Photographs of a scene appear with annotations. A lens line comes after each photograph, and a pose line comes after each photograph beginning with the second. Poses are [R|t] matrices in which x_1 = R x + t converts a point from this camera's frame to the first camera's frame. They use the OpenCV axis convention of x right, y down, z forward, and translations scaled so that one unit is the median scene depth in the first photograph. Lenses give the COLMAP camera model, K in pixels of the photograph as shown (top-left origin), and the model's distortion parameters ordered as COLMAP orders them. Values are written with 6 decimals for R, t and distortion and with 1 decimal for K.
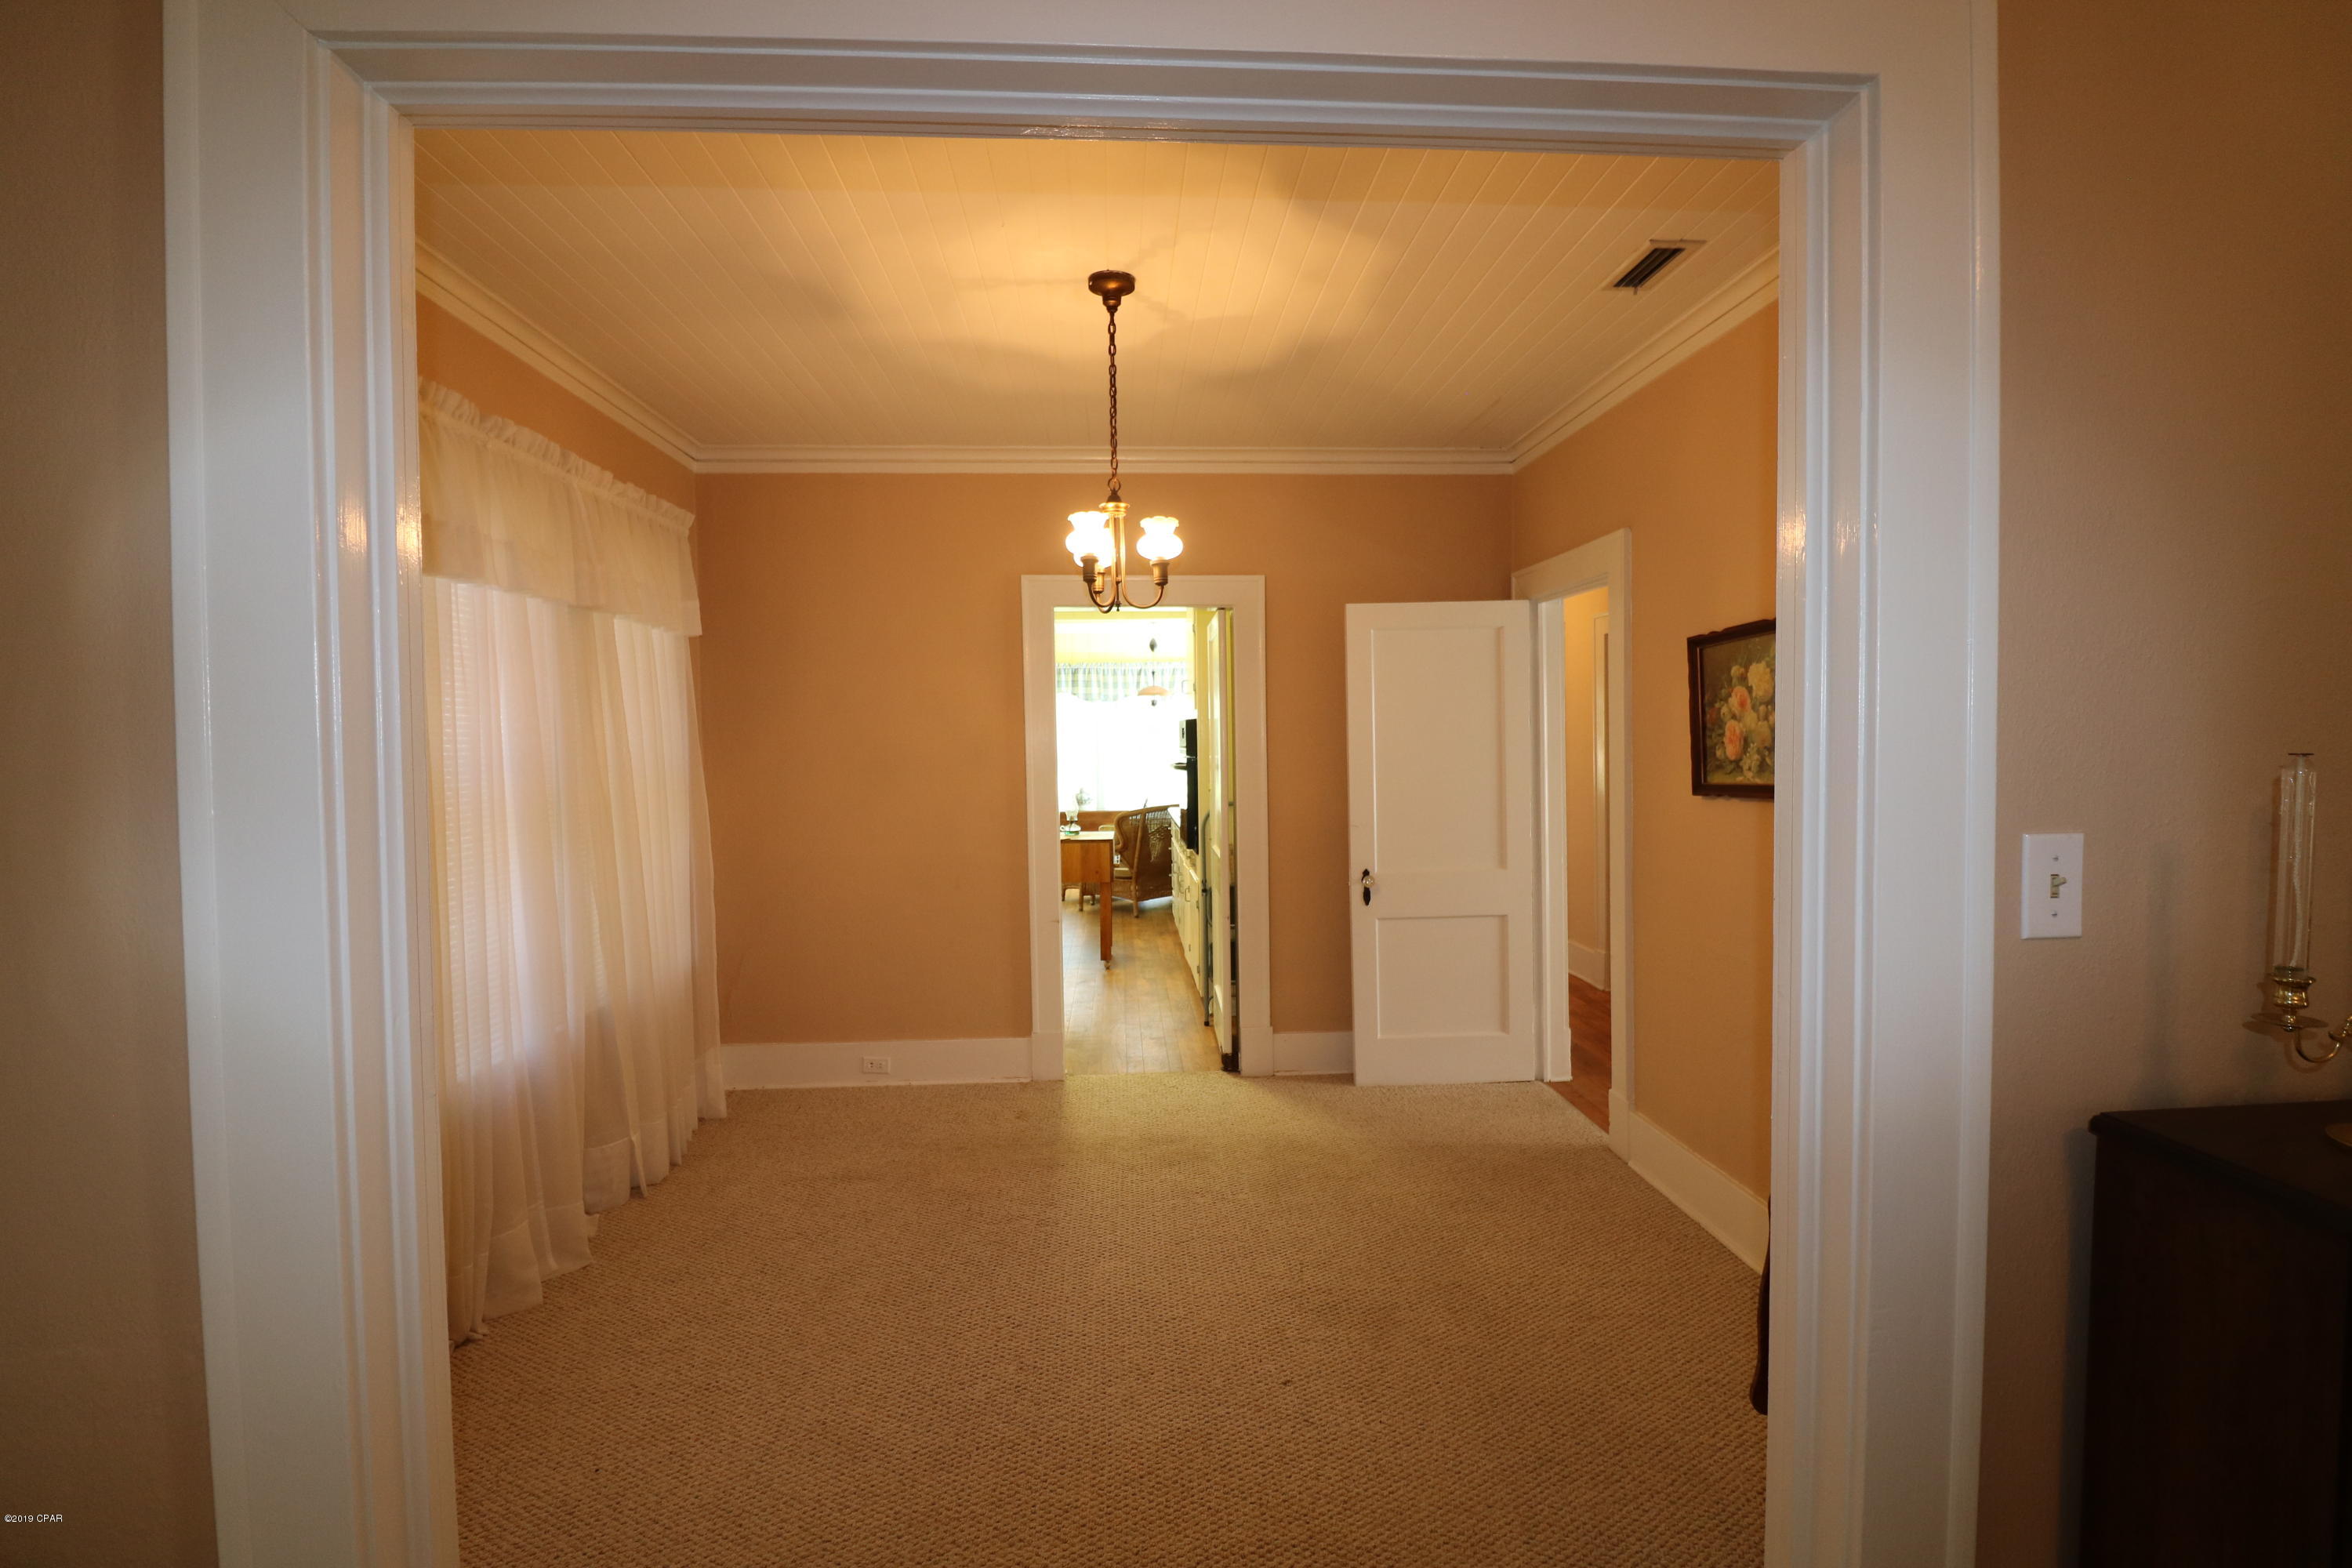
lens RADIAL K [[1101.4, 0, 1182.6], [0, 1101.4, 762.7], [0, 0, 1]] dist [0.000541, 0.000042]
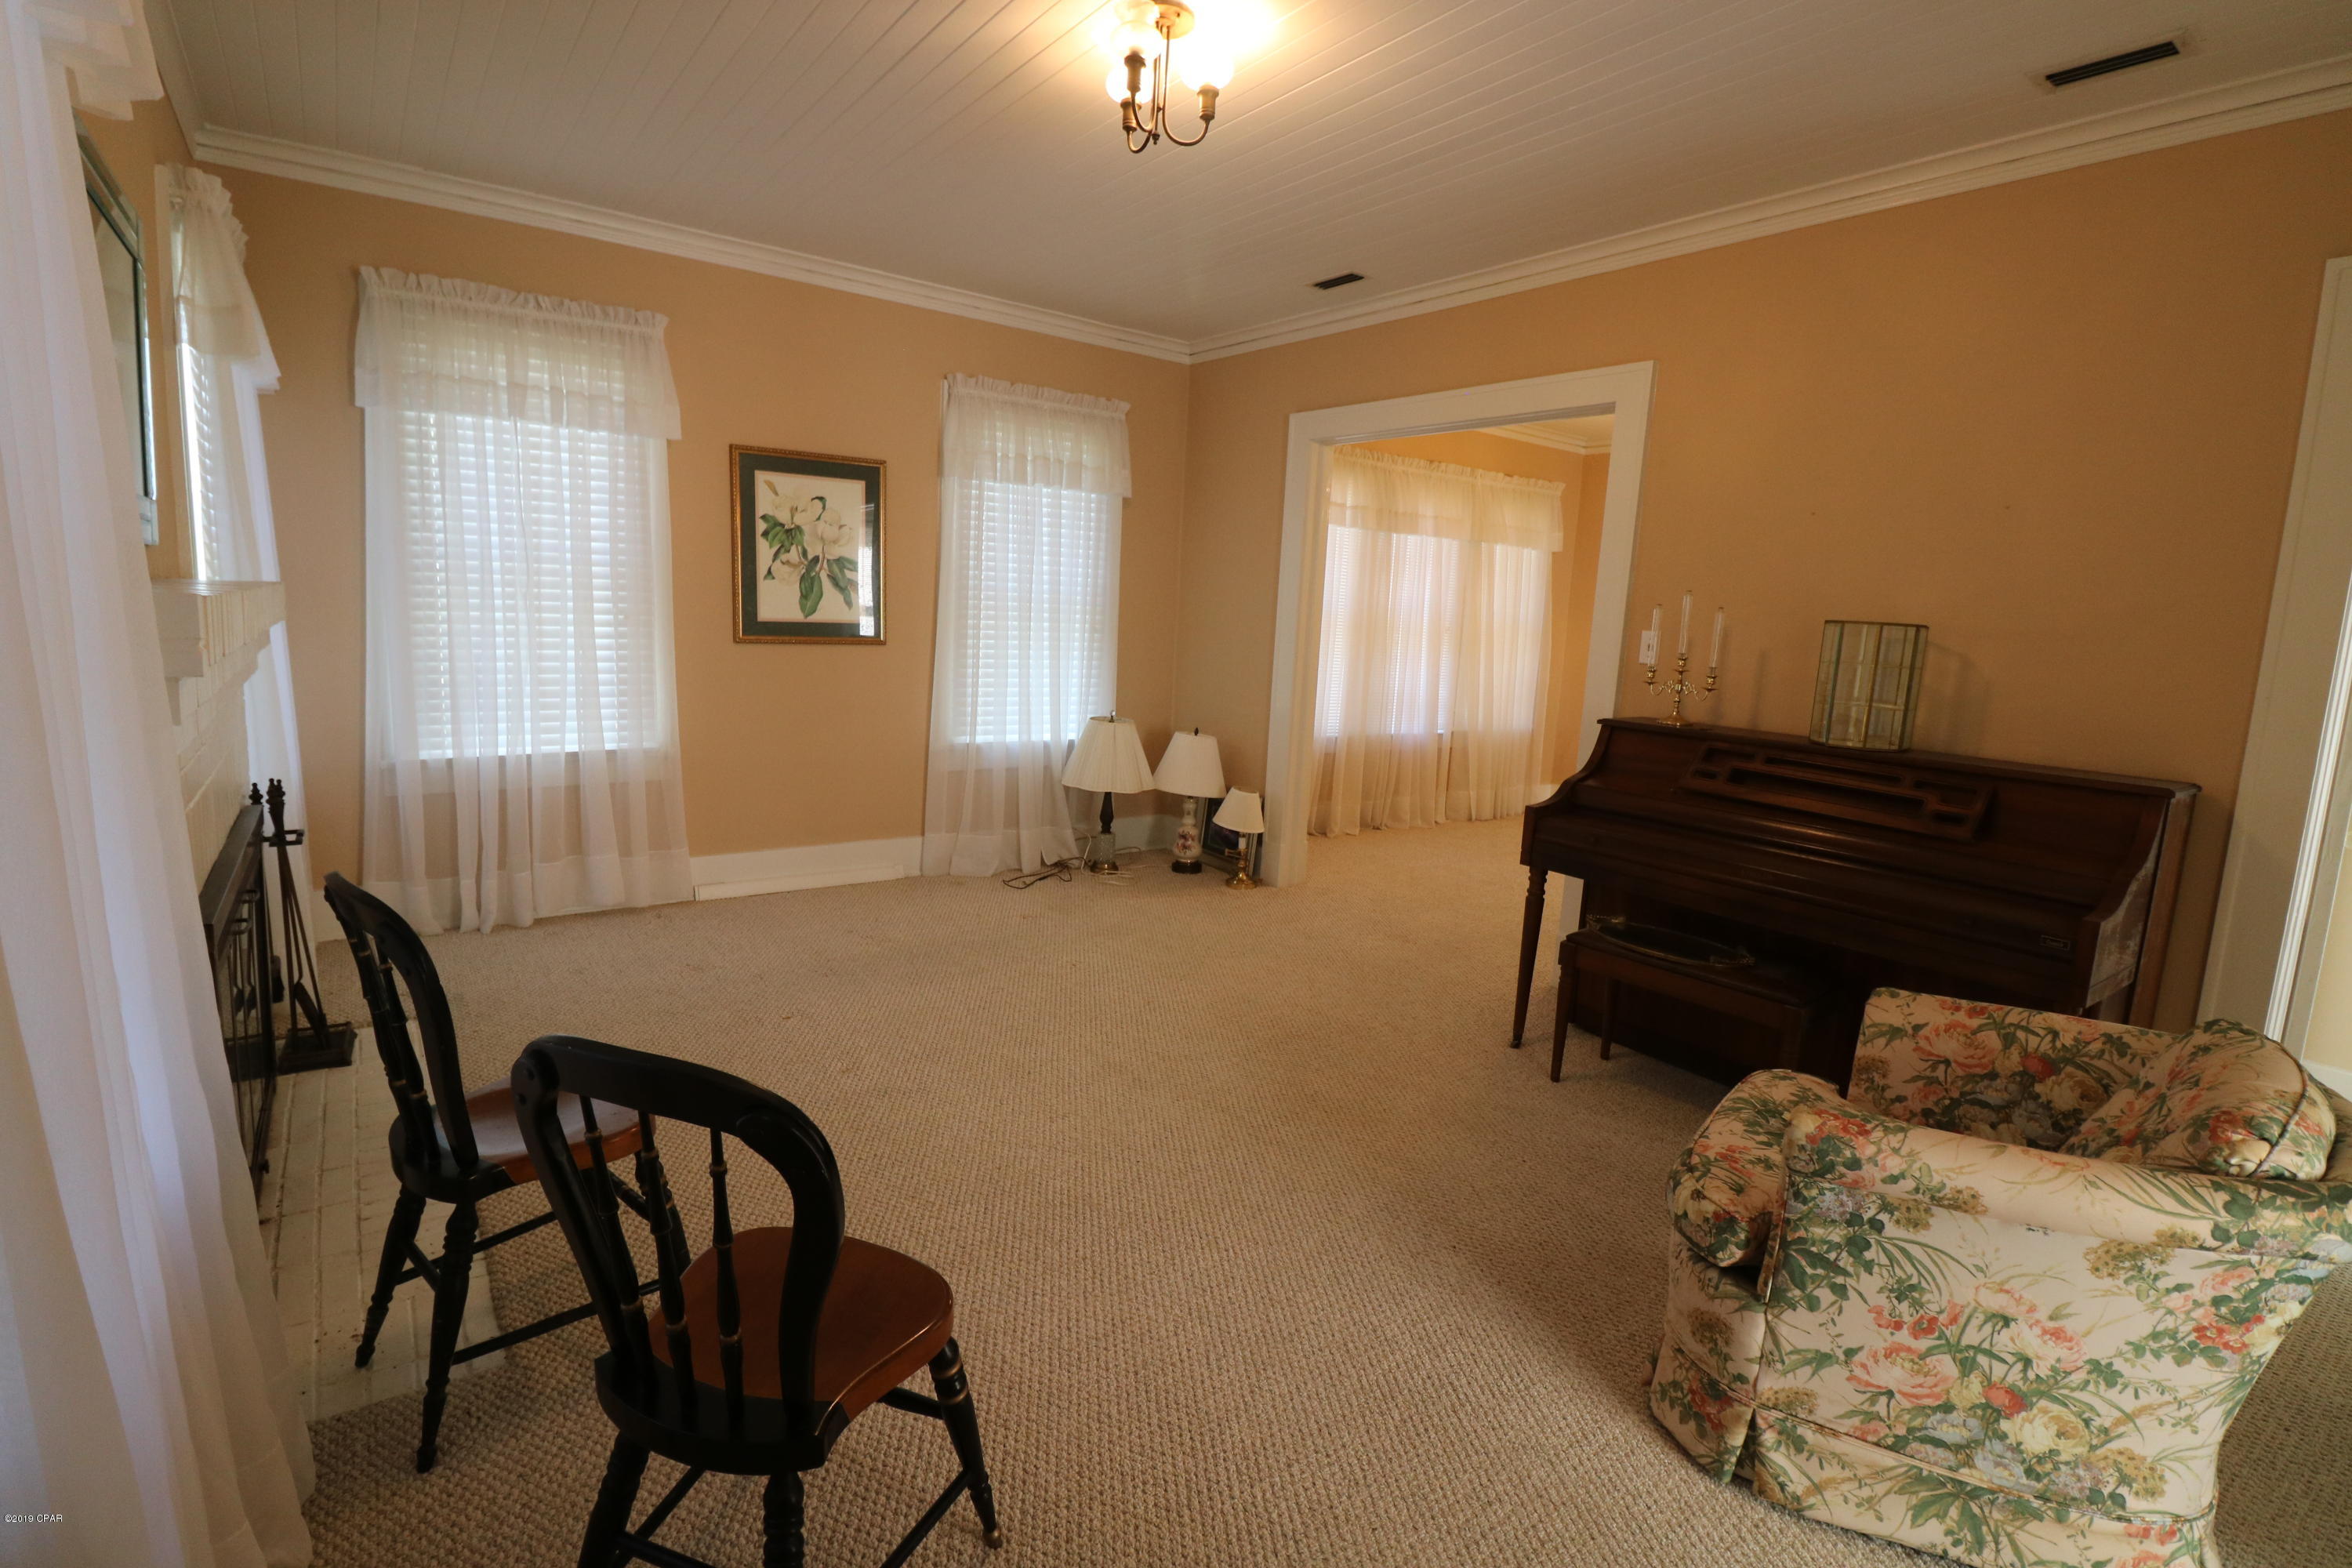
lens RADIAL K [[1095.3, 0, 1175.1], [0, 1095.3, 760.5], [0, 0, 1]] dist [0.001722, -0.009471]
pose [[0.537946, 0.163417, -0.826988, 0.779736], [-0.079232, 0.986489, 0.143396, 0.016661], [0.839248, -0.011615, 0.543625, -0.526166]]
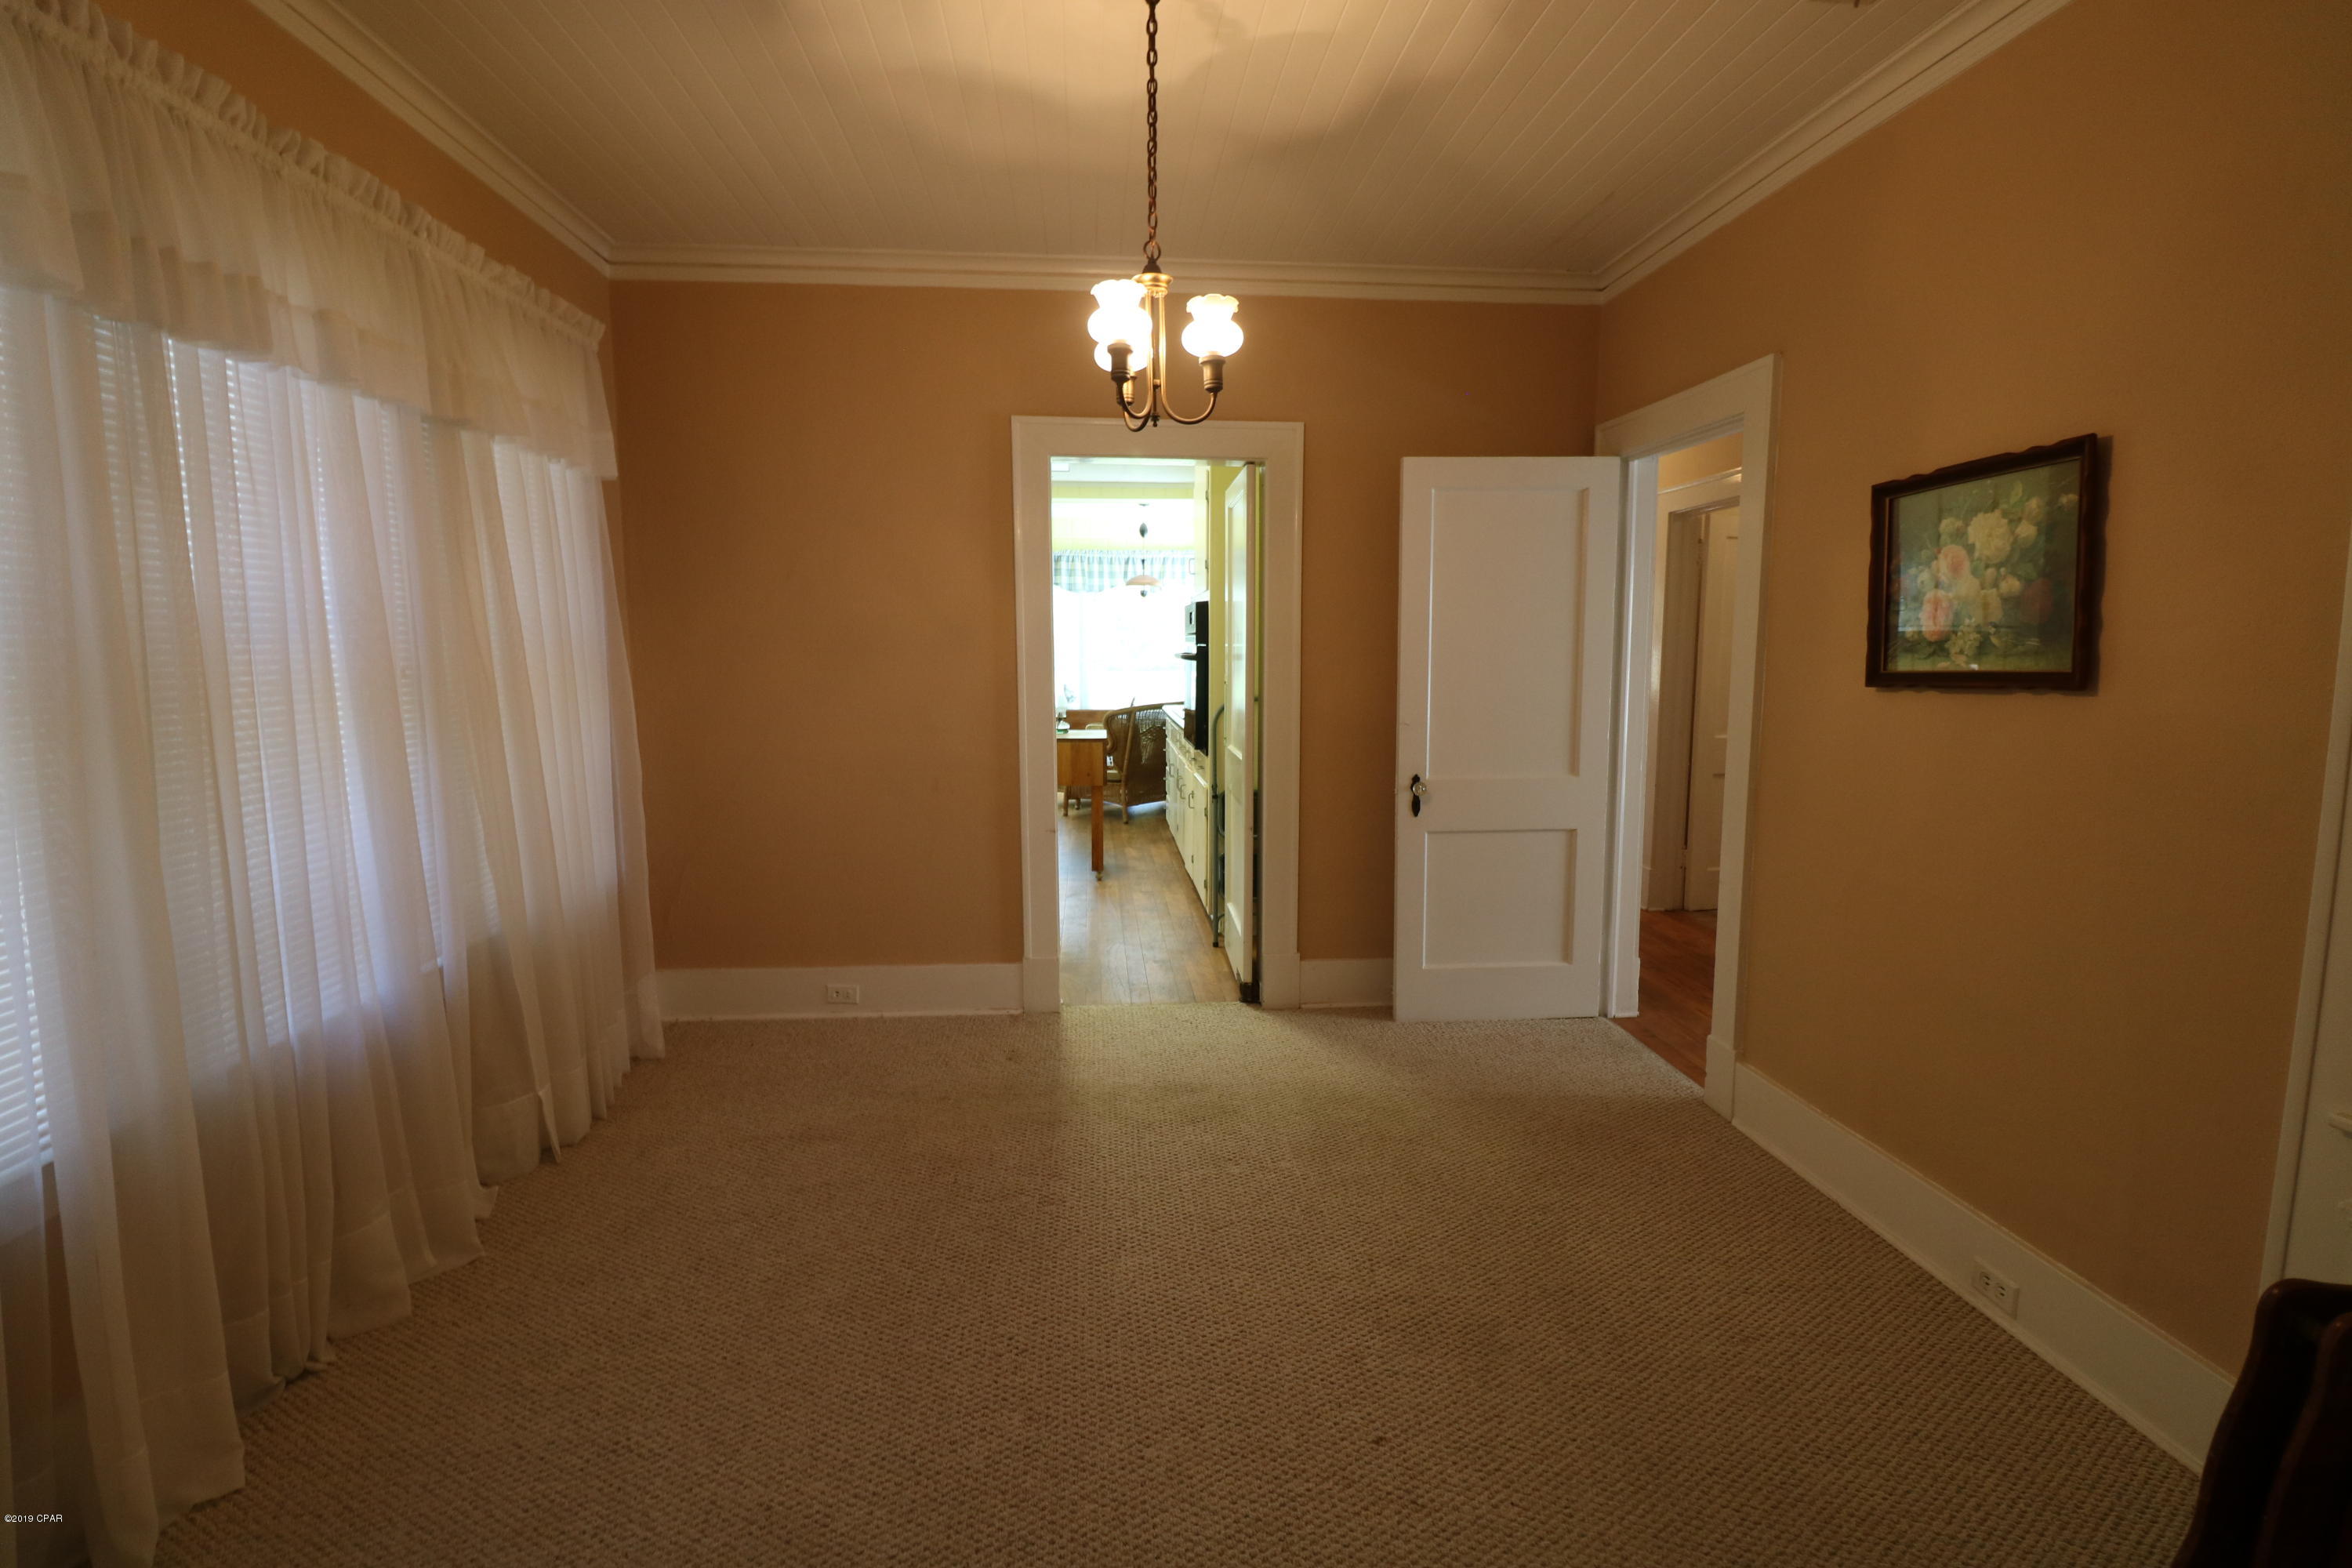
lens RADIAL K [[1095.3, 0, 1175.1], [0, 1095.3, 760.5], [0, 0, 1]] dist [0.001722, -0.009471]
pose [[0.999731, 0.011596, 0.020072, -0.040866], [-0.013259, 0.996308, 0.084826, 0.017706], [-0.019014, -0.085069, 0.996194, 0.172123]]
